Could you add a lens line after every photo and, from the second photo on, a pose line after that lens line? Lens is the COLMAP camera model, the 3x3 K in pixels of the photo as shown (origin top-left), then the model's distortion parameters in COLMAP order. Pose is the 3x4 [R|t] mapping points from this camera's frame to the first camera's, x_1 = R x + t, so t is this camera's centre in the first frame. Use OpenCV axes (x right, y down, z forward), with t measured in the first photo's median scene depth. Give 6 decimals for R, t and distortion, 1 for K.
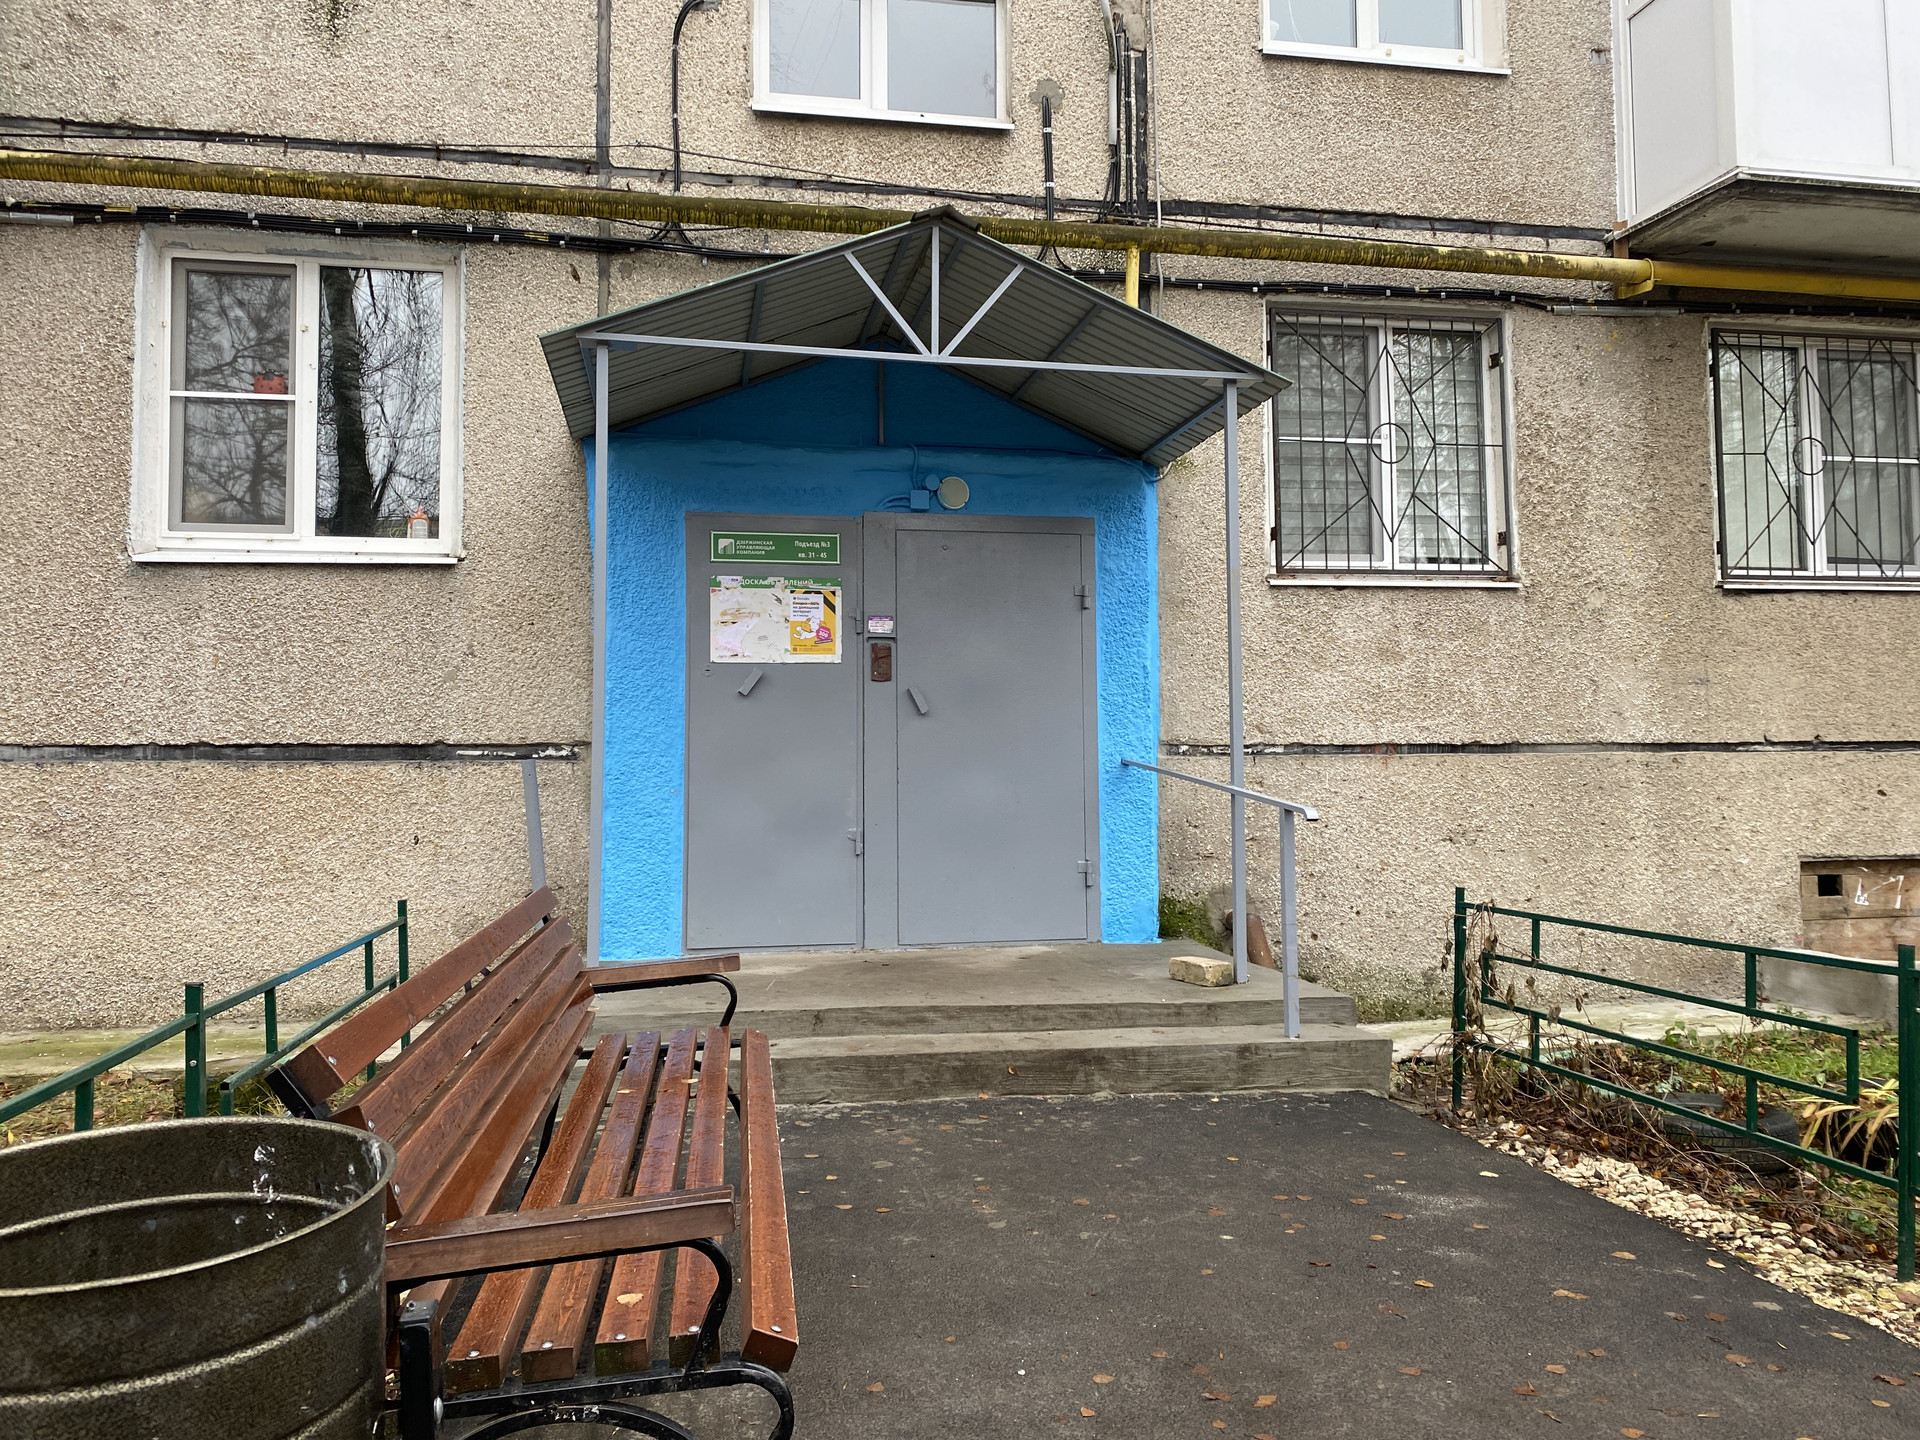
lens RADIAL K [[1464.6, 0, 968.1], [0, 1464.6, 714.3], [0, 0, 1]] dist [0.028839, -0.024598]
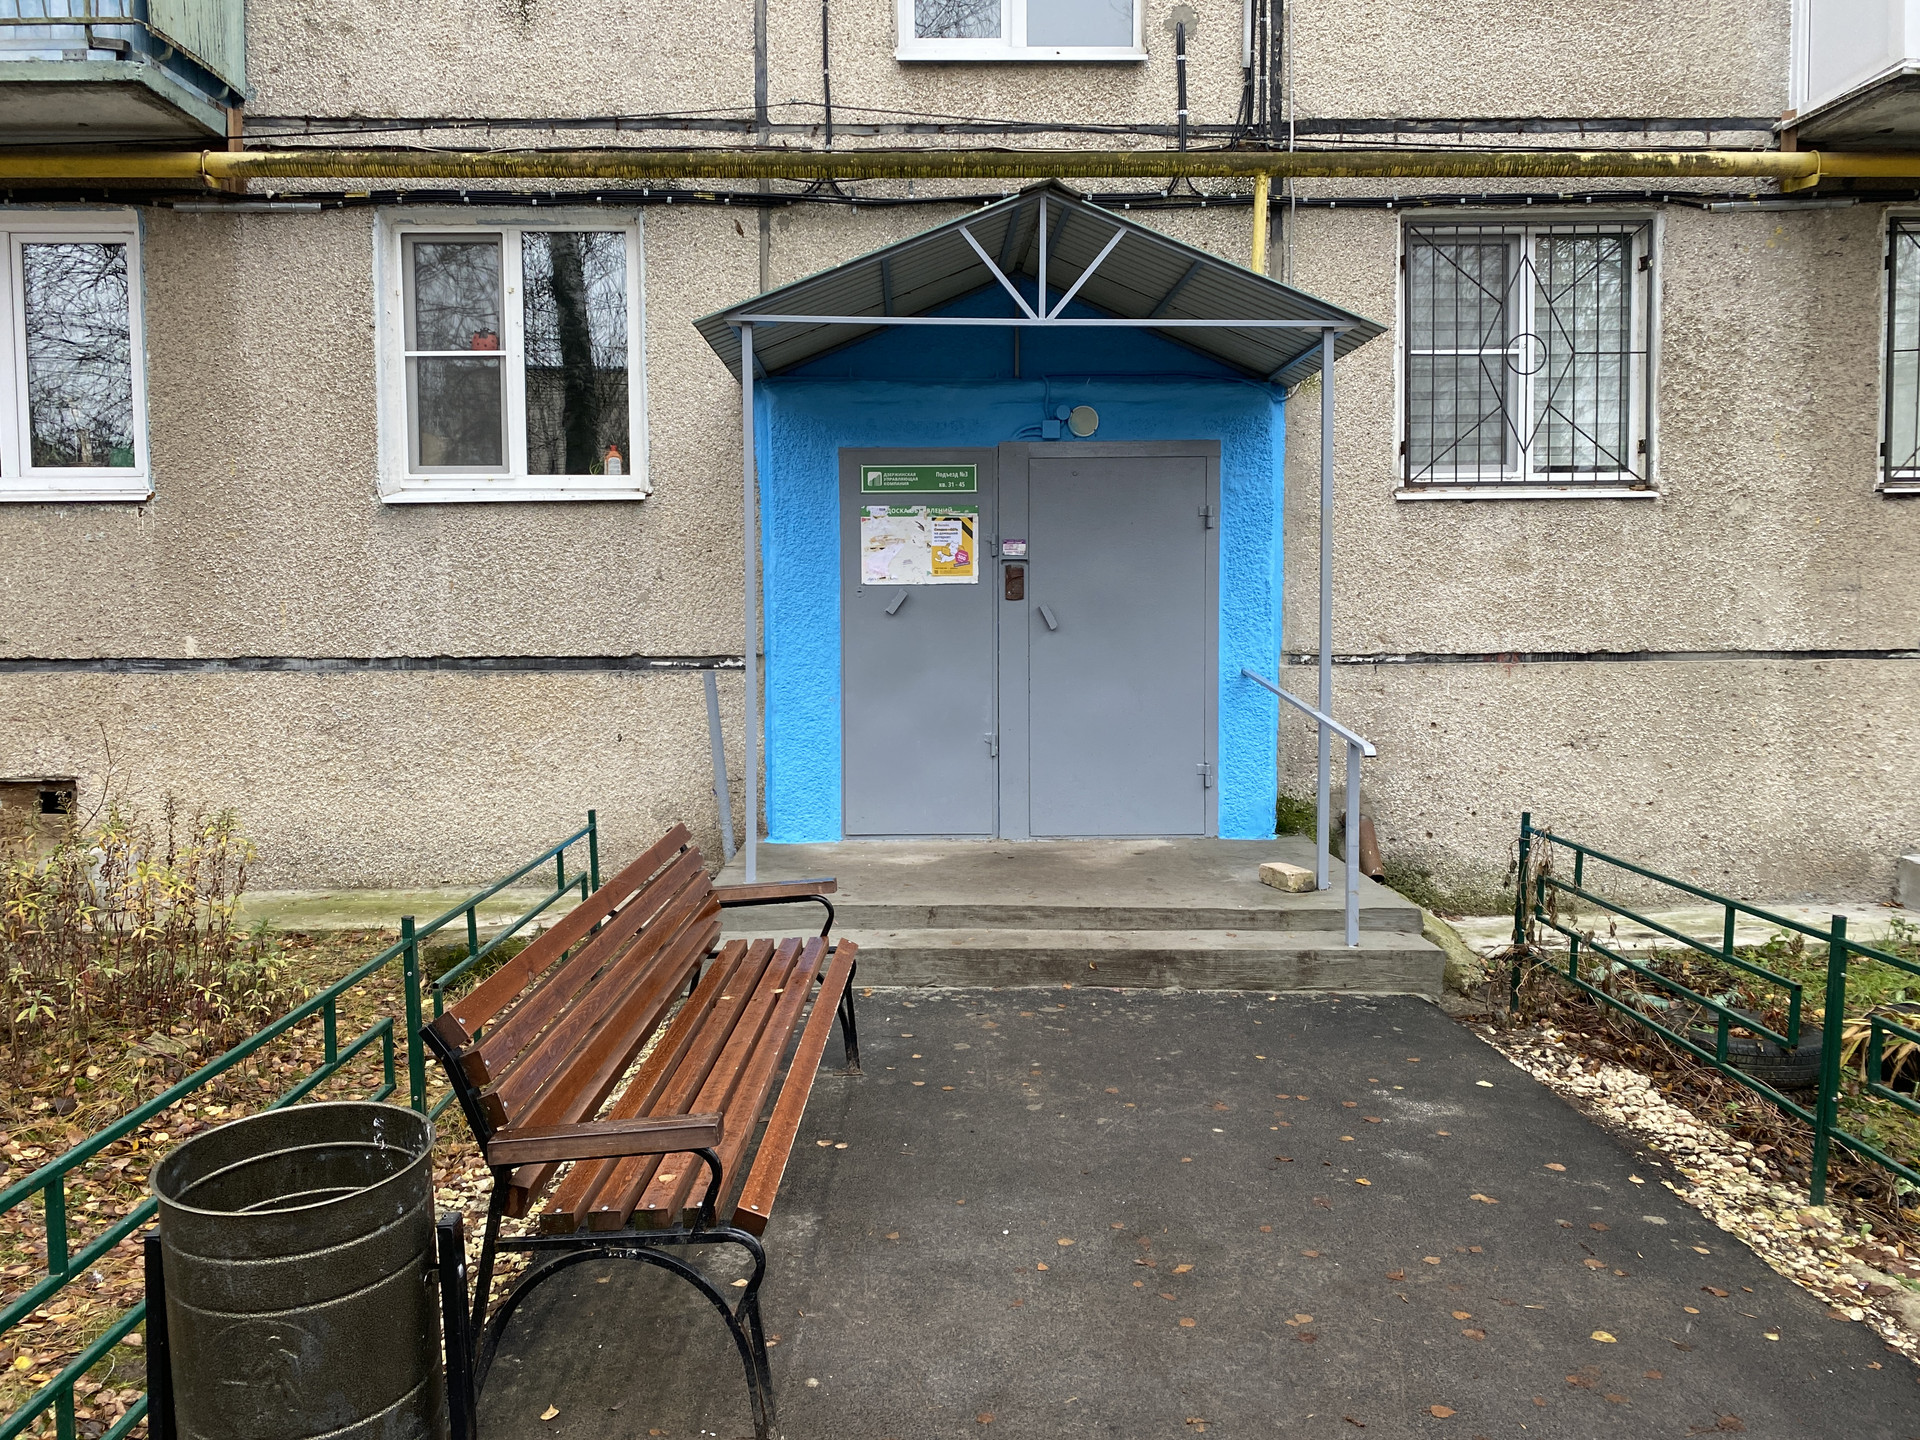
lens RADIAL K [[1464.6, 0, 955.2], [0, 1464.6, 716.6], [0, 0, 1]] dist [0.028839, -0.024598]
pose [[0.985714, 0.014271, -0.167823, 0.083864], [0.005571, 0.993096, 0.117169, -0.065804], [0.168336, -0.116431, 0.978829, -0.094979]]
